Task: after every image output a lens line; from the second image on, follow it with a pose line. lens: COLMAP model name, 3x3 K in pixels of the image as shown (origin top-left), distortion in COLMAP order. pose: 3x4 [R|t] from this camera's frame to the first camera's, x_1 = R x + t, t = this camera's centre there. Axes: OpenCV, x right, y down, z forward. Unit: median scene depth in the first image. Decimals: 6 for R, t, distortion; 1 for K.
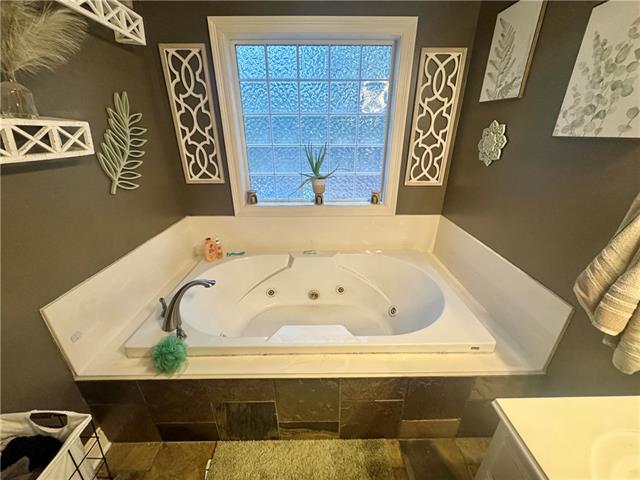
lens RADIAL K [[254.3, 0, 320.0], [0, 254.3, 240.0], [0, 0, 1]] dist [-0.008584, 0.000048]
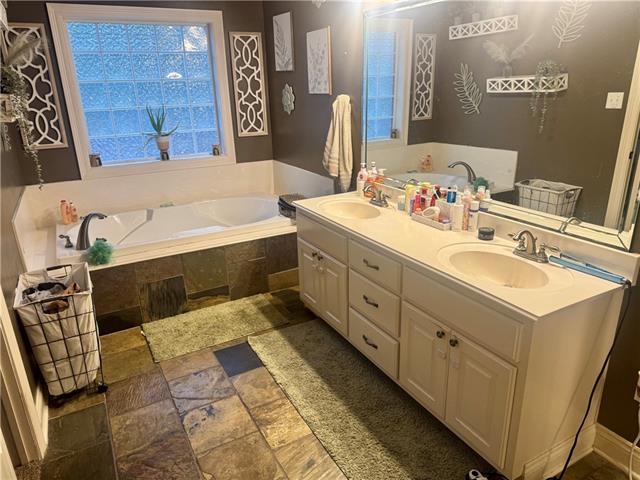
lens RADIAL K [[449.7, 0, 317.7], [0, 449.7, 243.2], [0, 0, 1]] dist [0.081924, -0.123200]
pose [[0.881665, -0.178287, 0.436899, -0.374928], [0.210487, 0.977252, -0.025974, 0.428549], [-0.422329, 0.114862, 0.899136, -1.063589]]
